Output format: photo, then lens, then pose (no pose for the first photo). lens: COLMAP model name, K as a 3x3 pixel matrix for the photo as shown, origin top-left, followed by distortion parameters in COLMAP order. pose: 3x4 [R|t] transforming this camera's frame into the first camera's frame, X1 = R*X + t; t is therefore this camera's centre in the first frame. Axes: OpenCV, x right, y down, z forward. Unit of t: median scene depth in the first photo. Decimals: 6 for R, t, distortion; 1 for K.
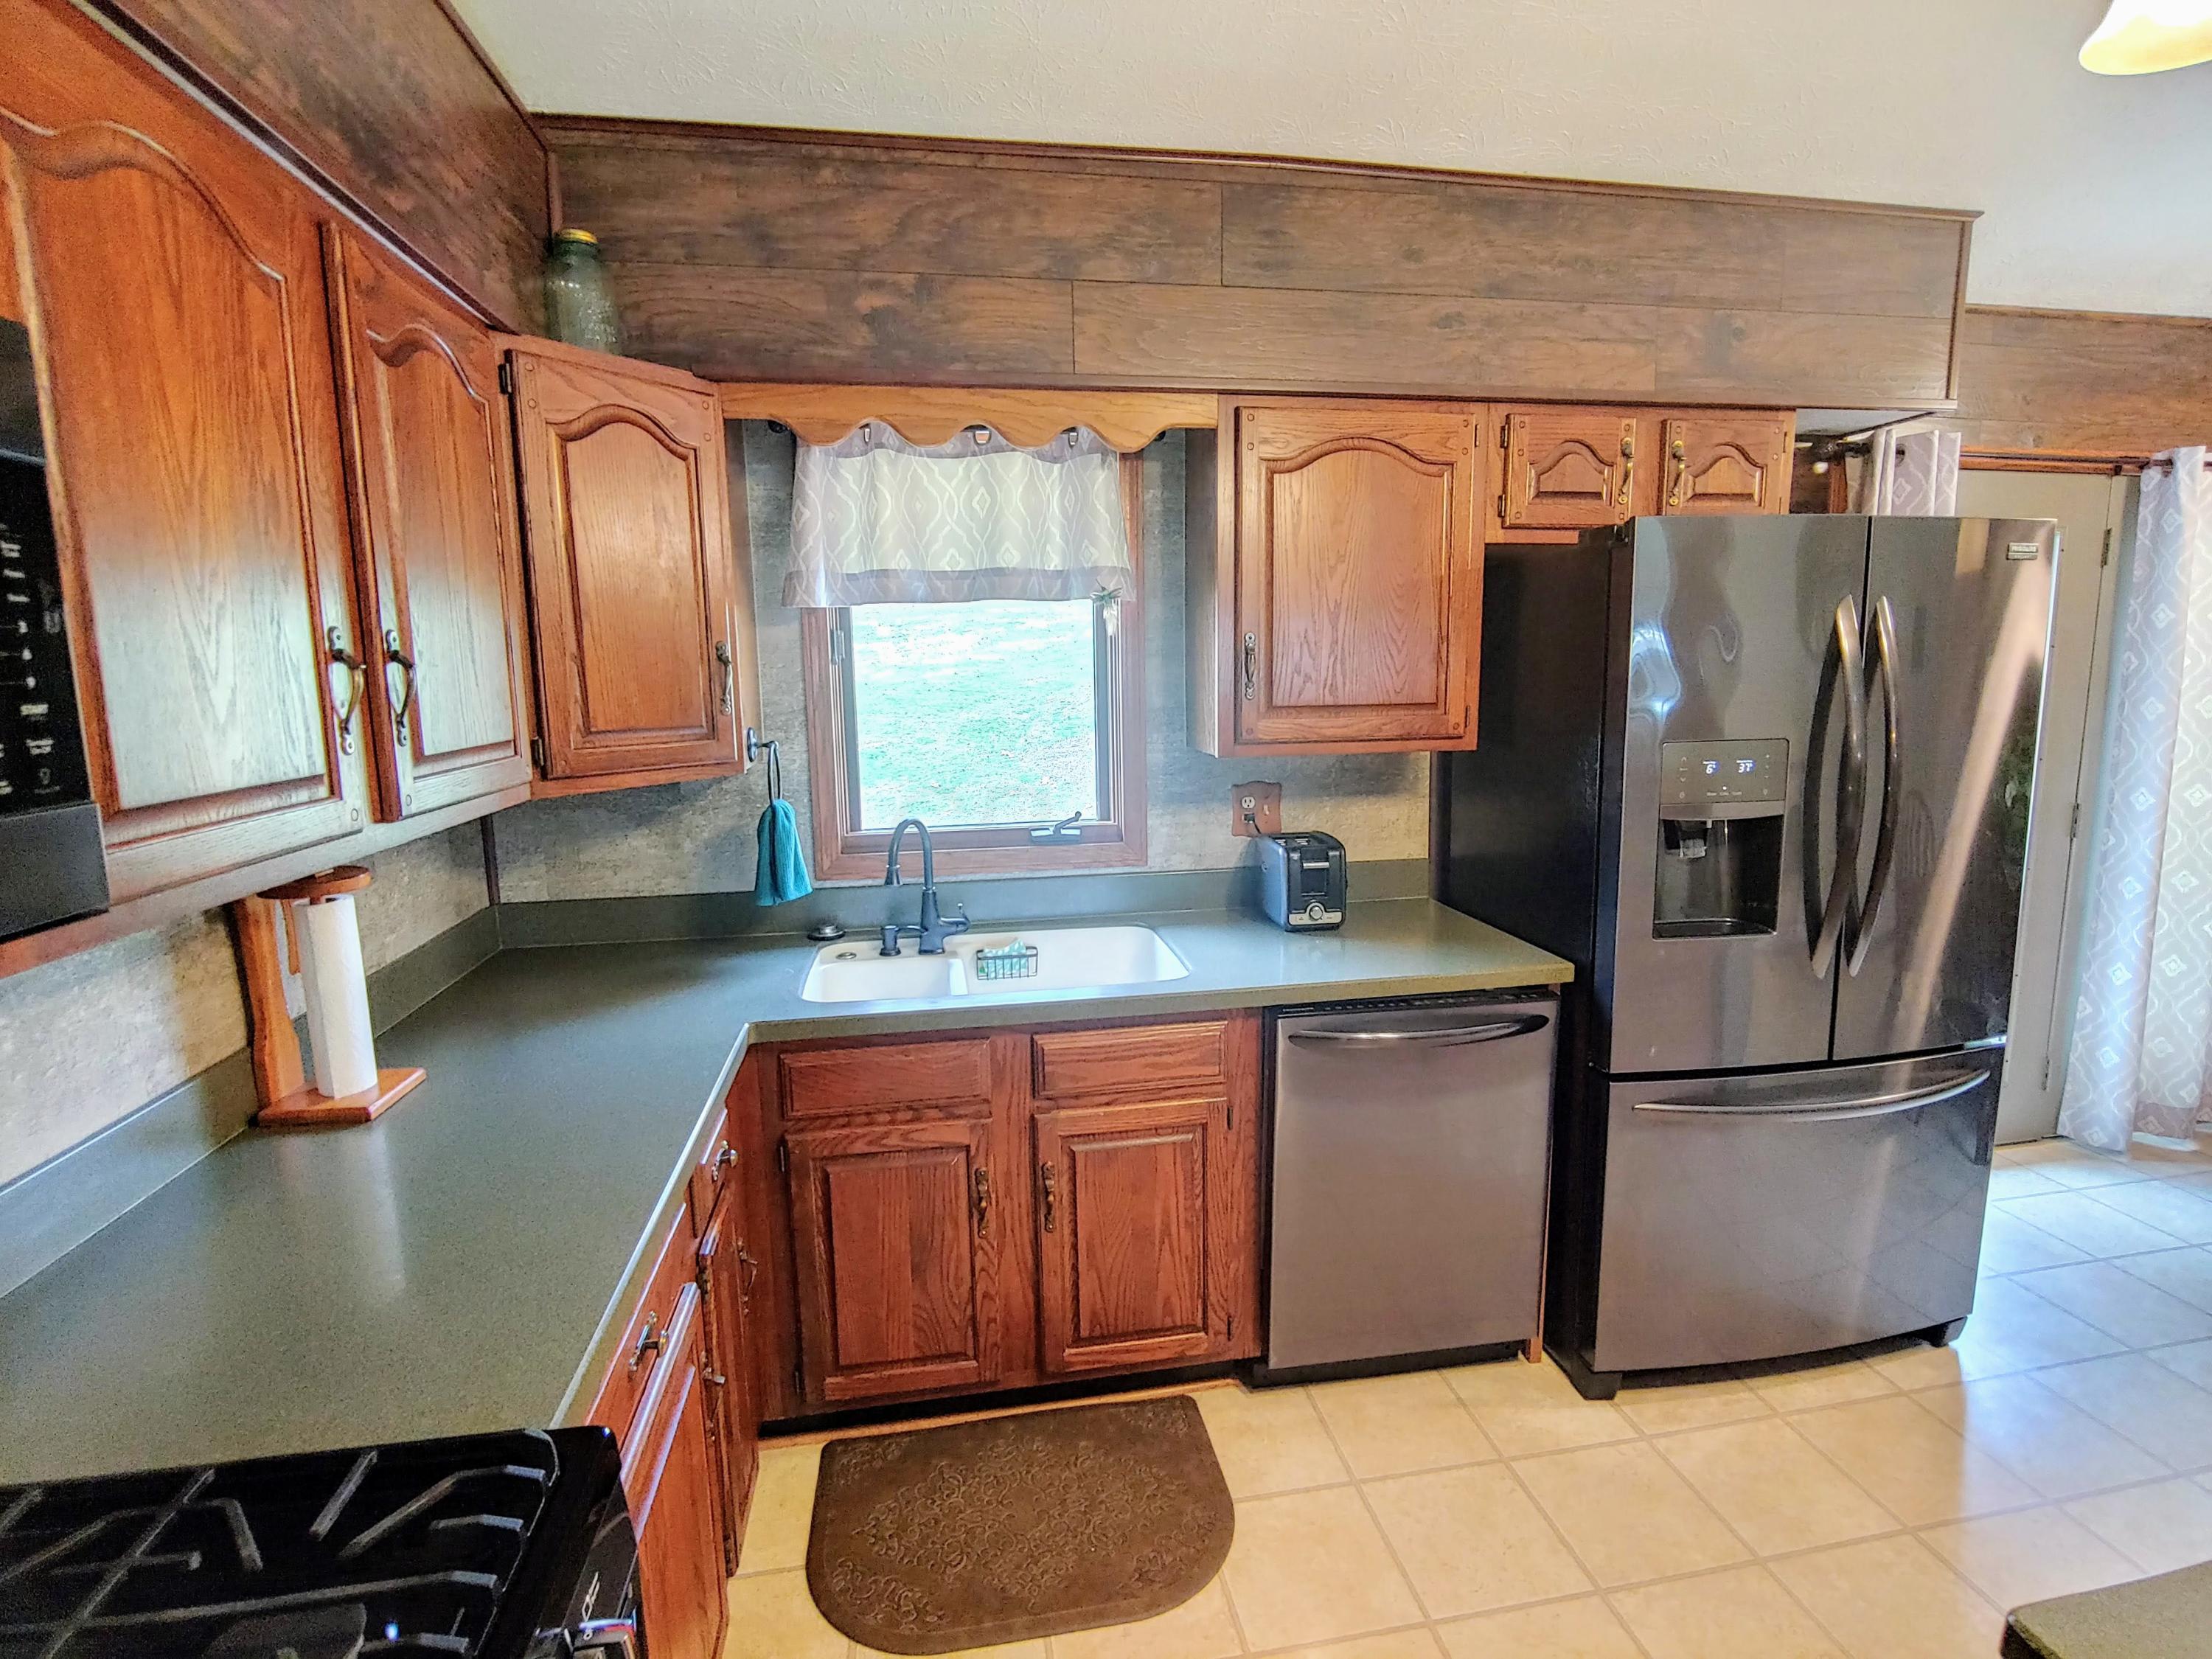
lens RADIAL K [[1058.0, 0, 1110.8], [0, 1058.0, 831.0], [0, 0, 1]] dist [-0.013700, -0.002319]
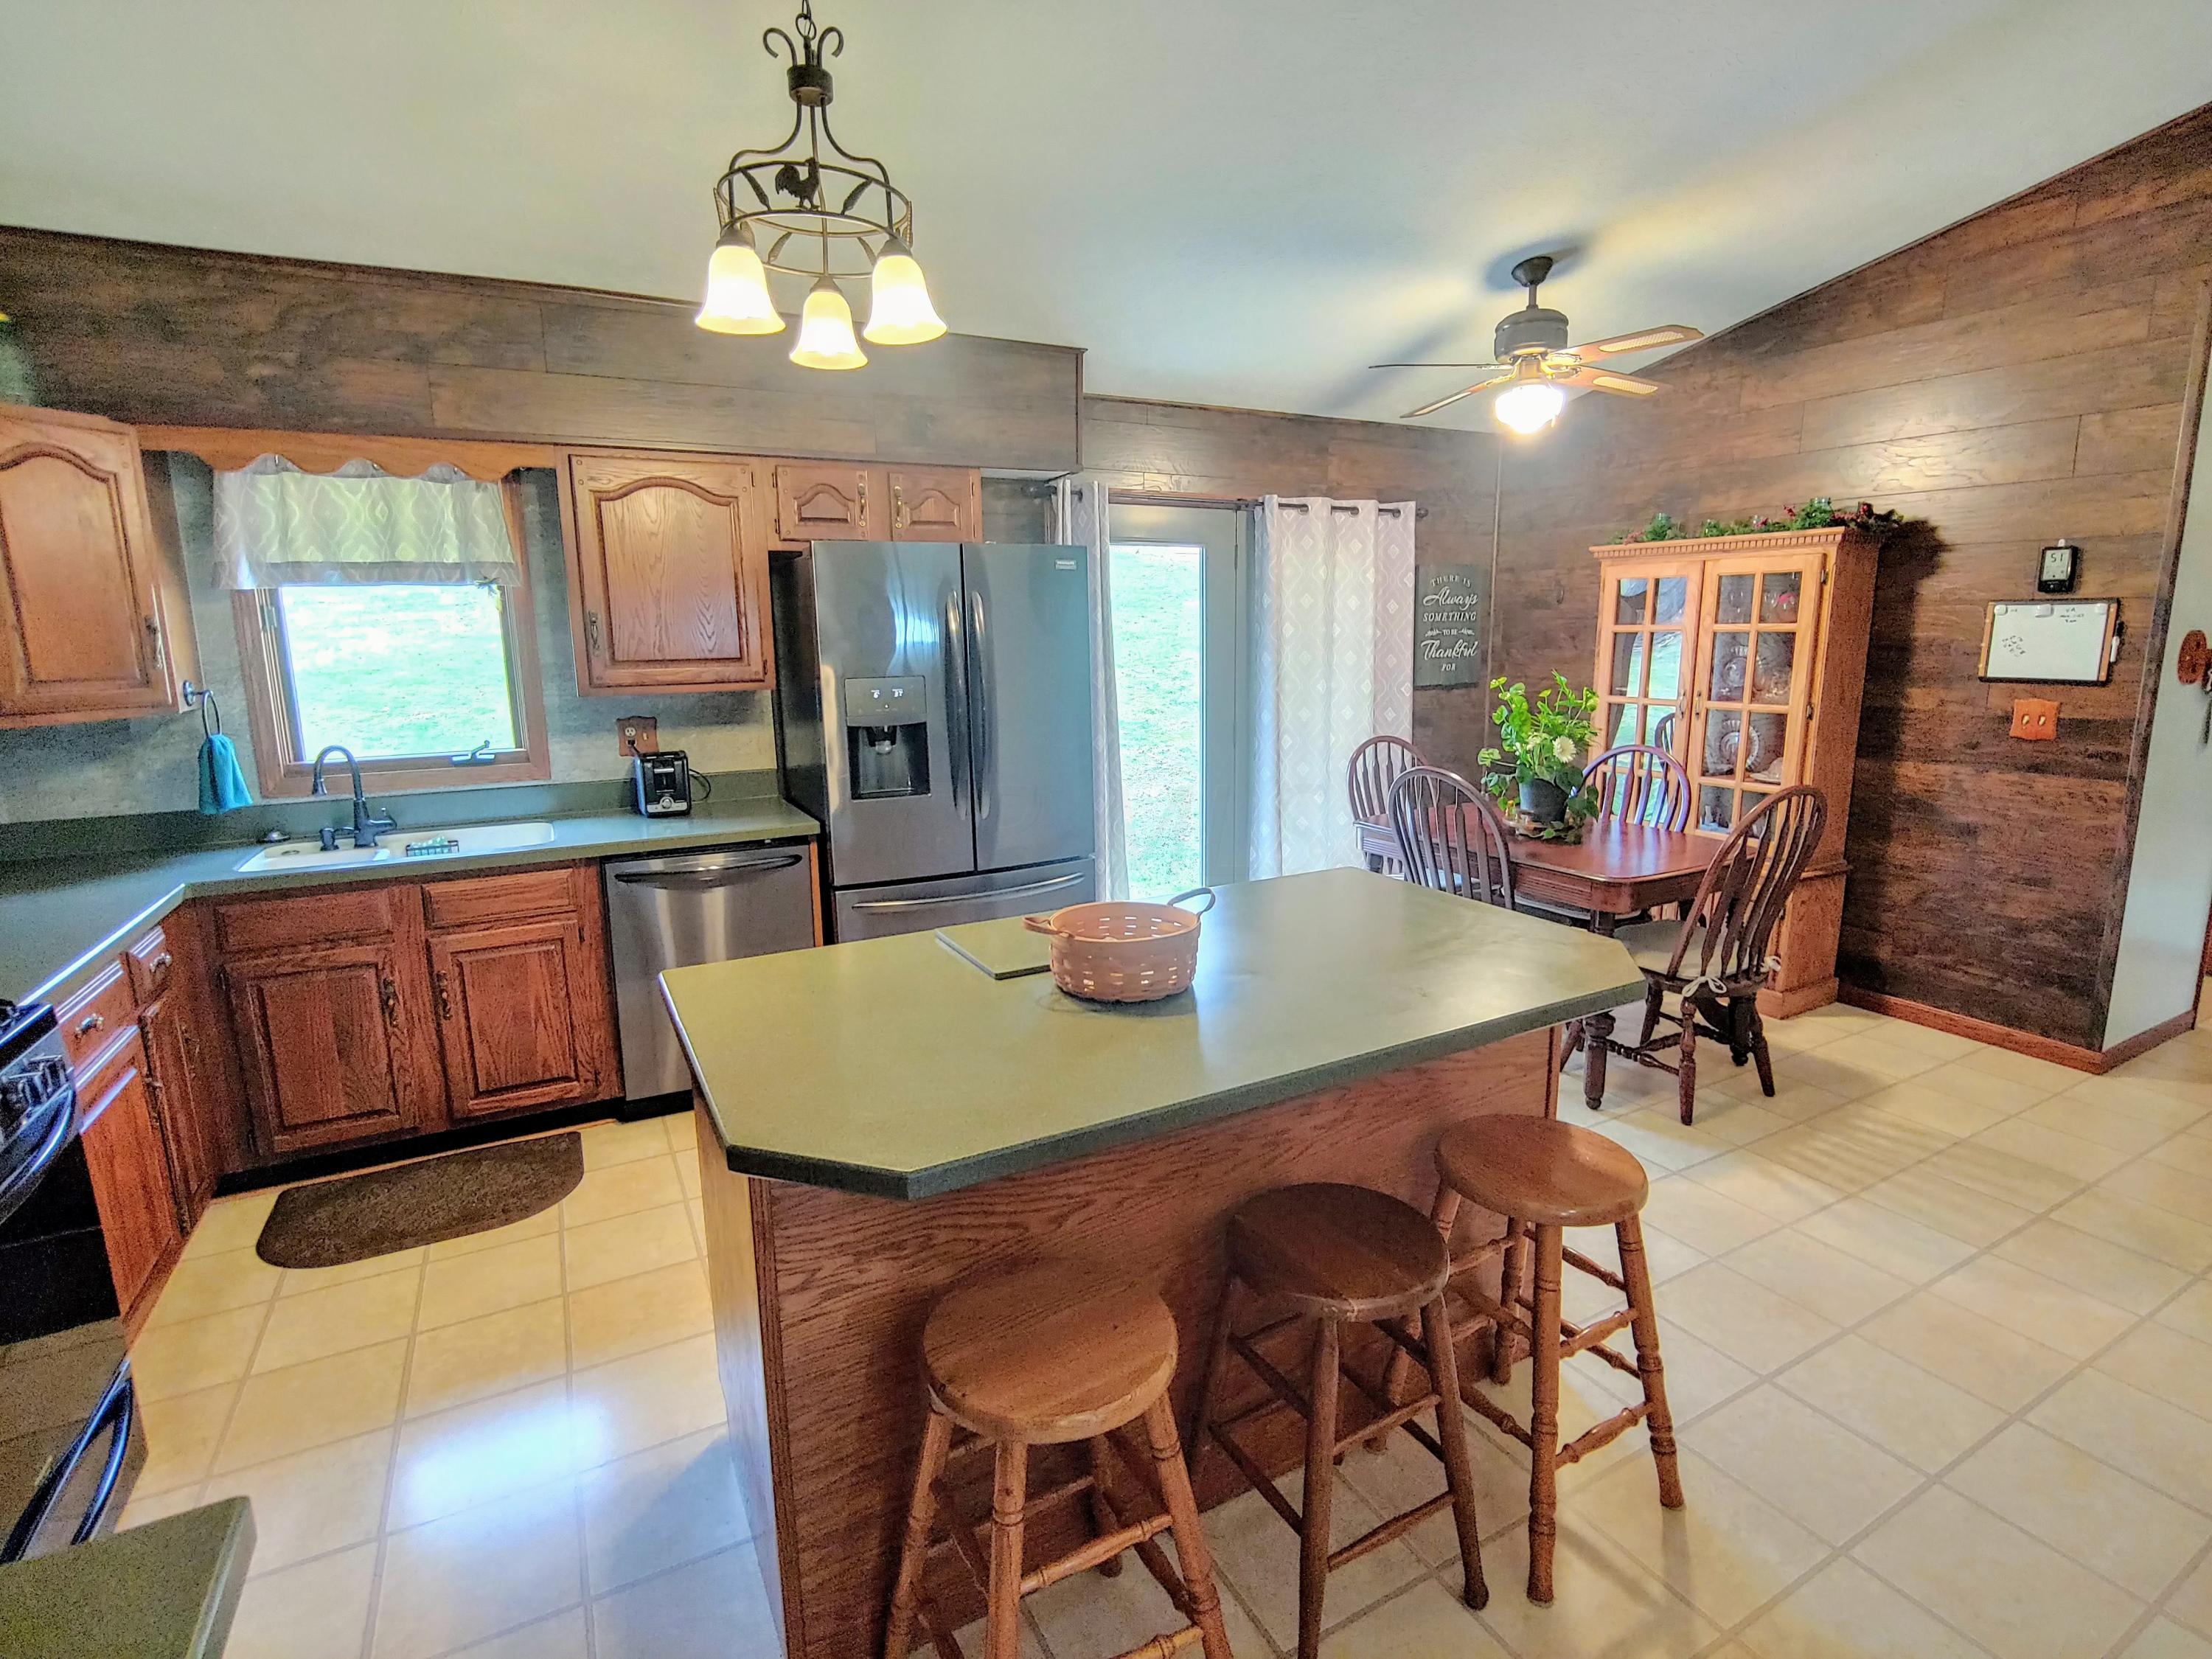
lens RADIAL K [[1058.0, 0, 1104.0], [0, 1058.0, 829.2], [0, 0, 1]] dist [-0.013700, -0.002319]
pose [[0.949906, -0.054971, 0.307664, 0.359731], [0.046947, 0.998338, 0.033427, 0.105117], [-0.308990, -0.017309, 0.950908, -0.643315]]
